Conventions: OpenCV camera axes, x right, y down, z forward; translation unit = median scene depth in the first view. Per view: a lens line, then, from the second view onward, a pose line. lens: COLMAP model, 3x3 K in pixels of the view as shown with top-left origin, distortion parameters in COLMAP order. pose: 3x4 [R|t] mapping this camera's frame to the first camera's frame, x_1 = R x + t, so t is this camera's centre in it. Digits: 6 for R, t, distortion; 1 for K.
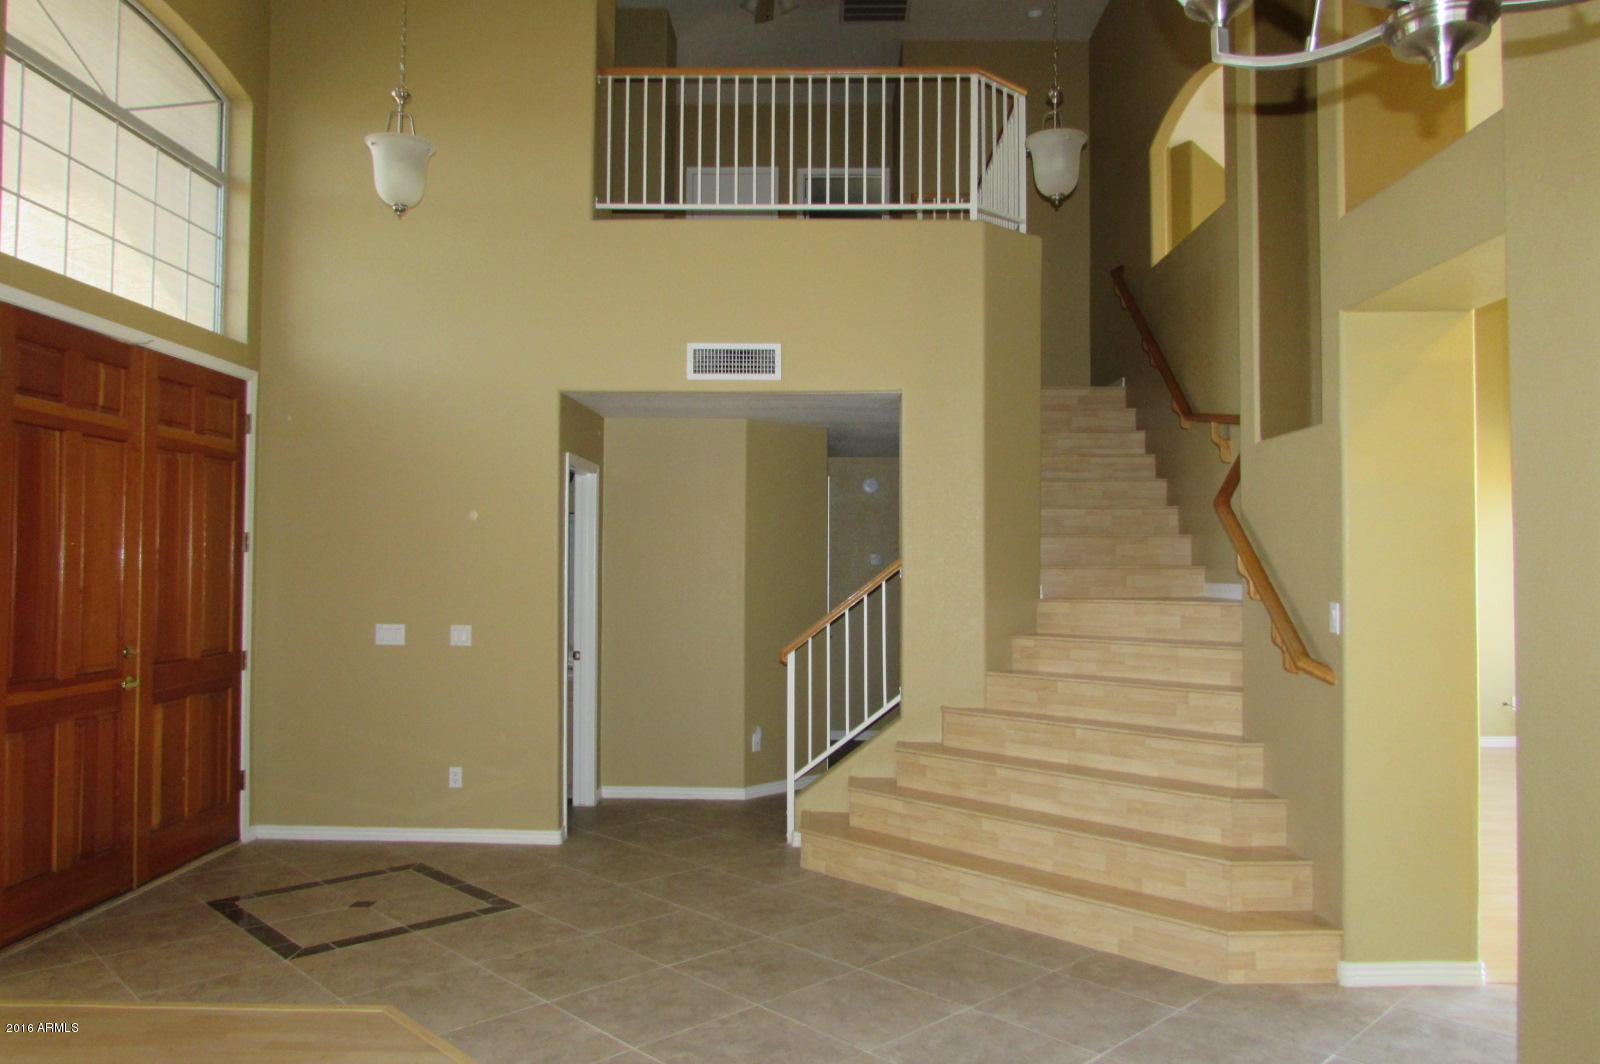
lens RADIAL K [[1141.0, 0, 798.9], [0, 1141.0, 537.9], [0, 0, 1]] dist [-0.039657, 0.029771]
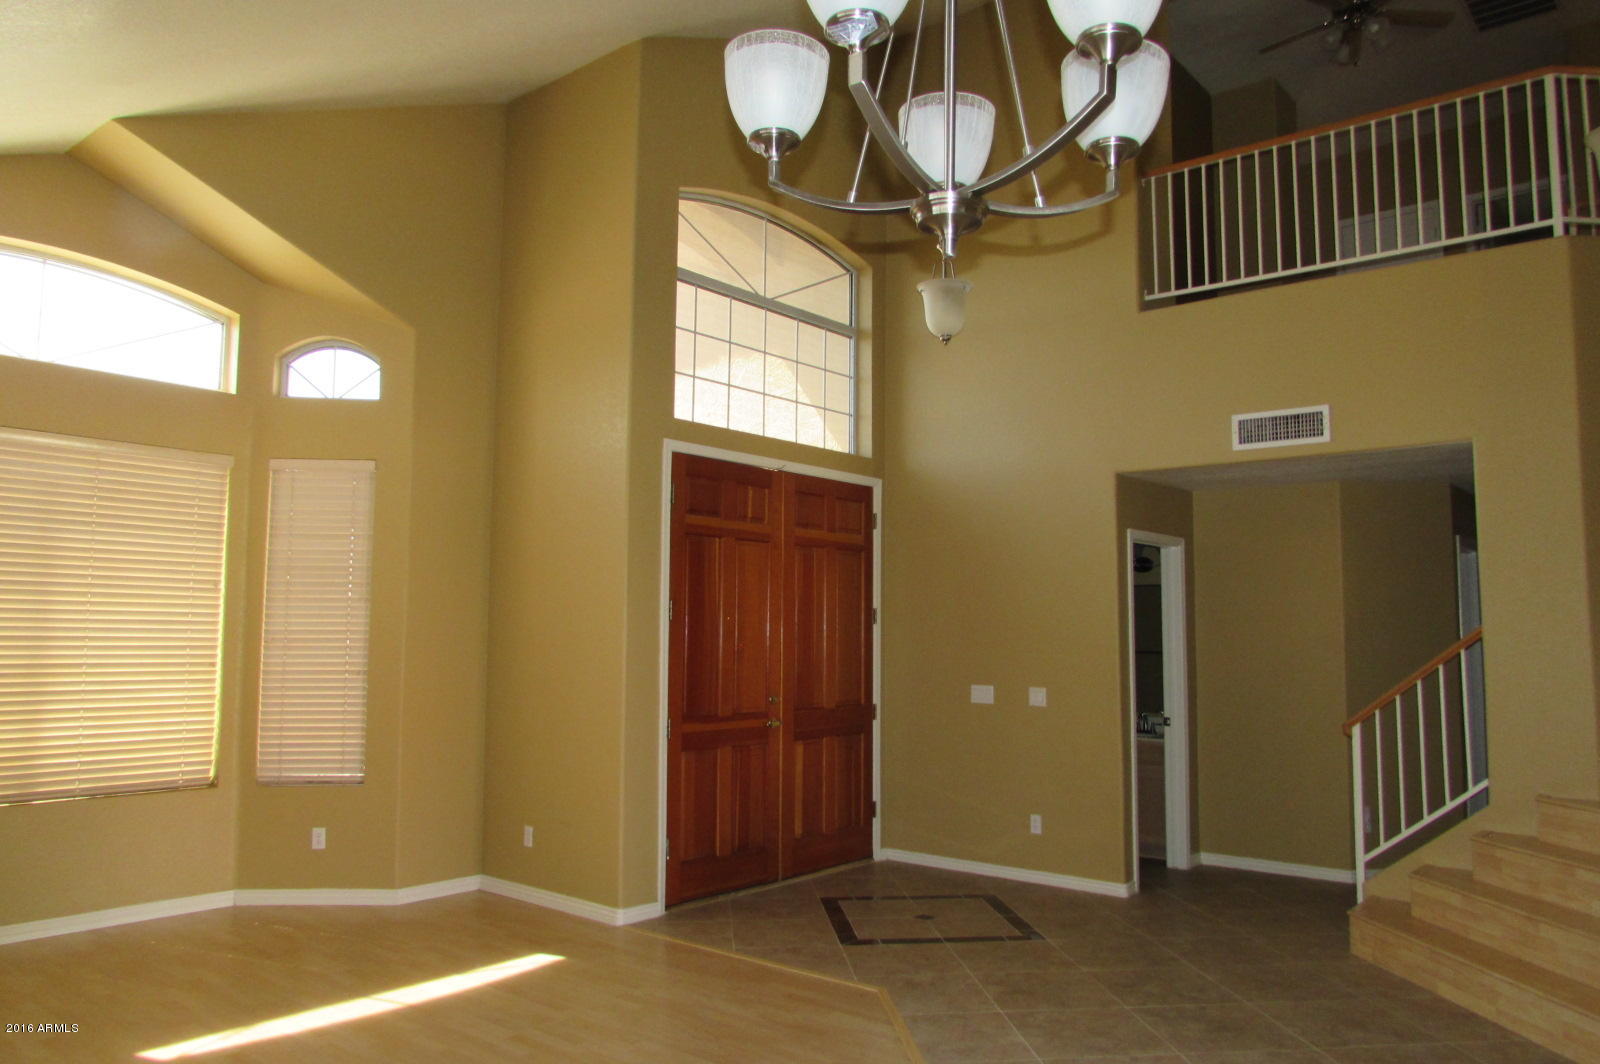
lens RADIAL K [[1133.6, 0, 798.8], [0, 1133.6, 537.8], [0, 0, 1]] dist [-0.028741, 0.004773]
pose [[0.780131, -0.055378, -0.623160, 0.253453], [0.013790, 0.997355, -0.071368, 0.006237], [0.625464, 0.047083, 0.778831, -0.030132]]
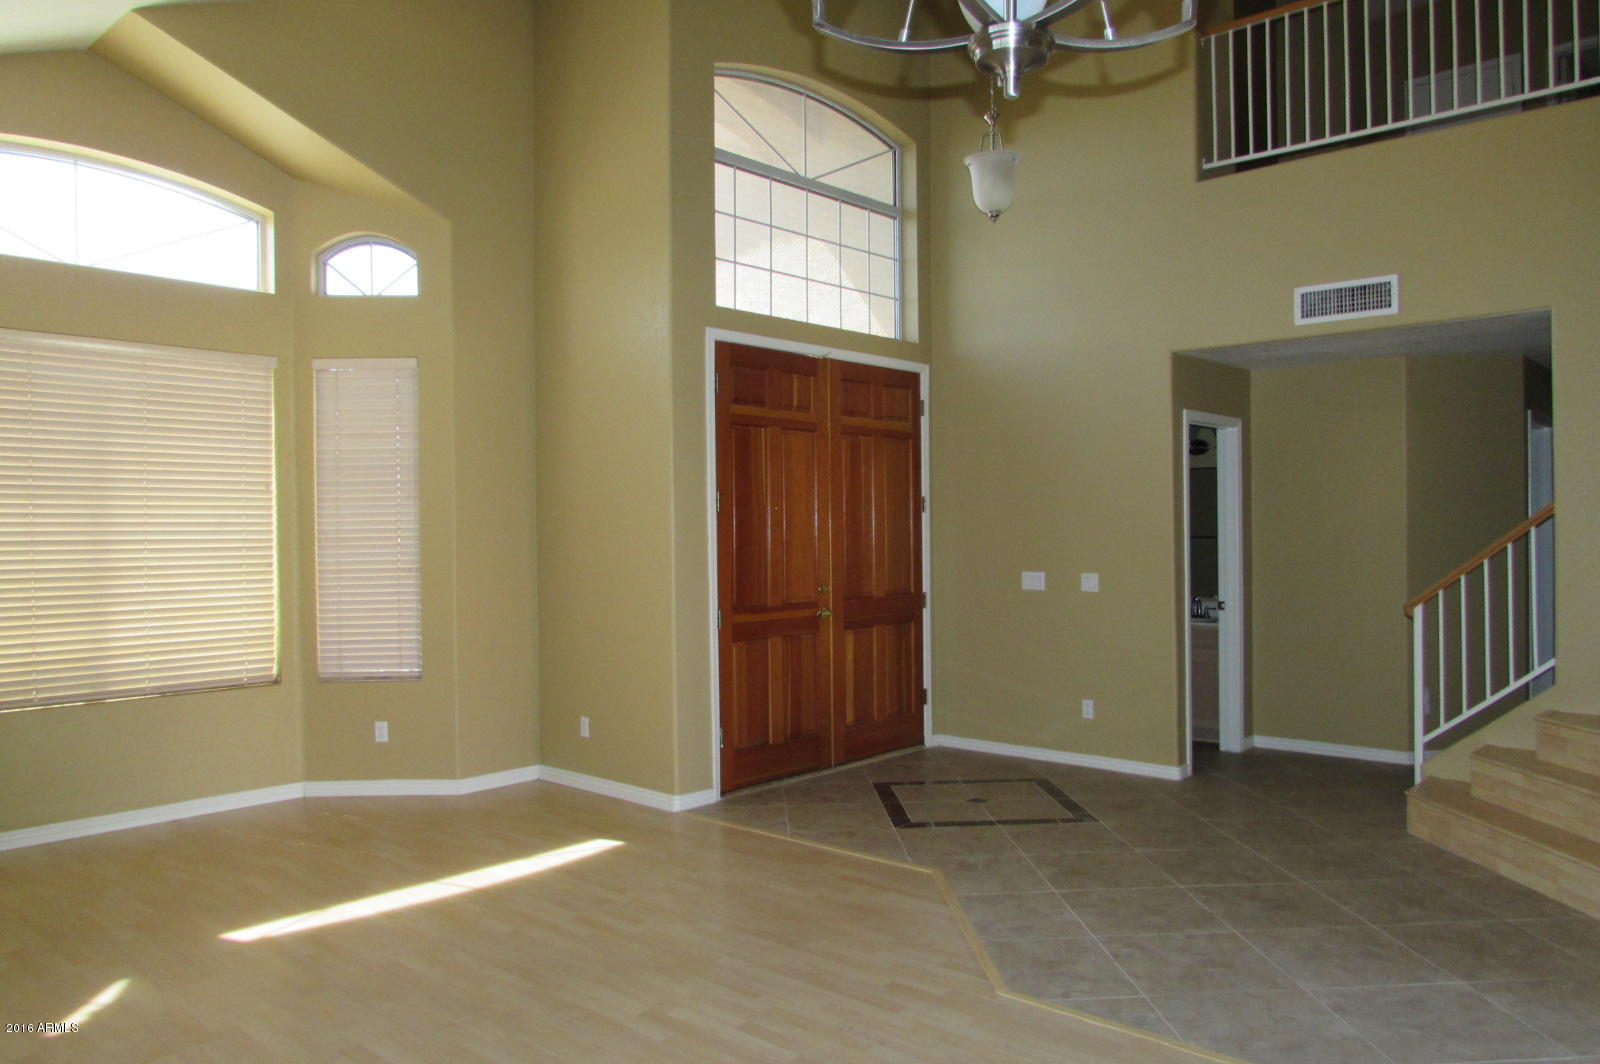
lens RADIAL K [[1133.6, 0, 798.8], [0, 1133.6, 537.8], [0, 0, 1]] dist [-0.028741, 0.004773]
pose [[0.753609, -0.010579, -0.657238, 0.244073], [0.032848, 0.999227, 0.021581, 0.009944], [0.656502, -0.037852, 0.753374, -0.021692]]
